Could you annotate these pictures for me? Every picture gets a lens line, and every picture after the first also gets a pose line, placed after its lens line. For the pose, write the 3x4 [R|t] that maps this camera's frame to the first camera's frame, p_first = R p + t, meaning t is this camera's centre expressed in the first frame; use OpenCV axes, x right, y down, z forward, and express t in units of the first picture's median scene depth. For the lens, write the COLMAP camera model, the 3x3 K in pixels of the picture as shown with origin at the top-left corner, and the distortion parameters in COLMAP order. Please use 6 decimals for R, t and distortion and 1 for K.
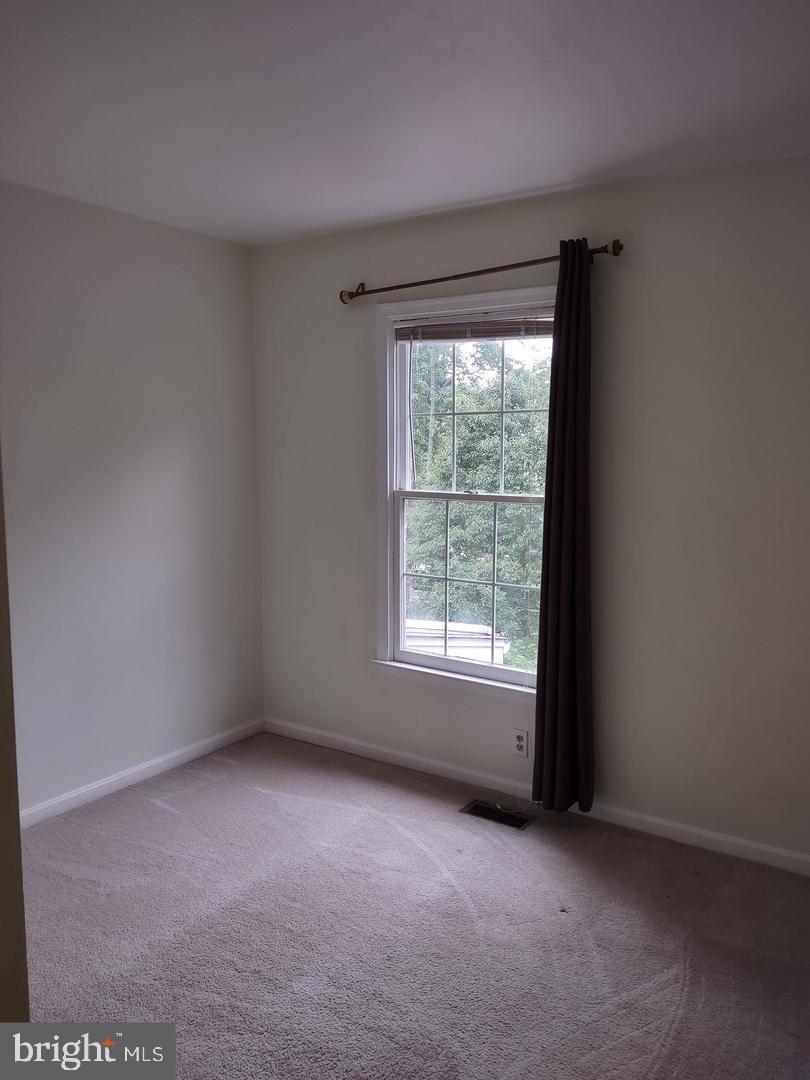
lens RADIAL K [[814.1, 0, 405.0], [0, 814.1, 540.0], [0, 0, 1]] dist [0.001229, -0.003923]
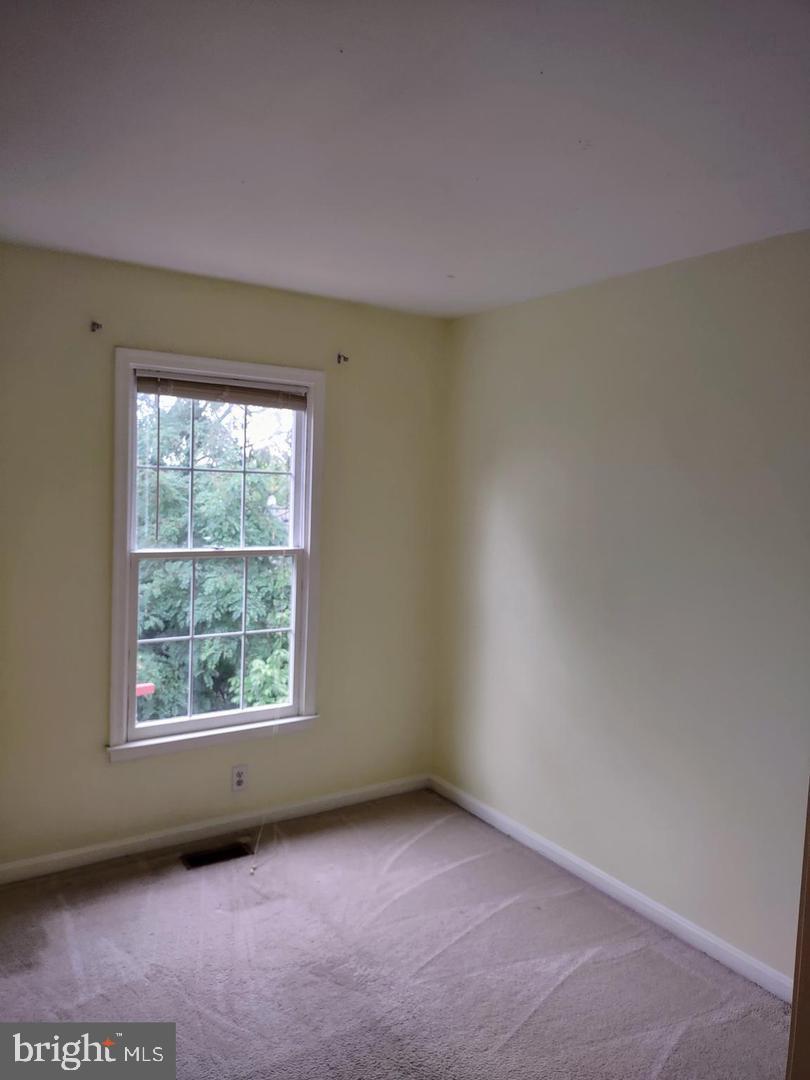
lens RADIAL K [[814.1, 0, 405.0], [0, 814.1, 540.0], [0, 0, 1]] dist [0.001229, -0.003923]
pose [[0.380041, -0.067218, 0.922524, -0.752060], [0.077821, 0.996143, 0.040523, -0.090080], [-0.921690, 0.056392, 0.383806, 0.375671]]
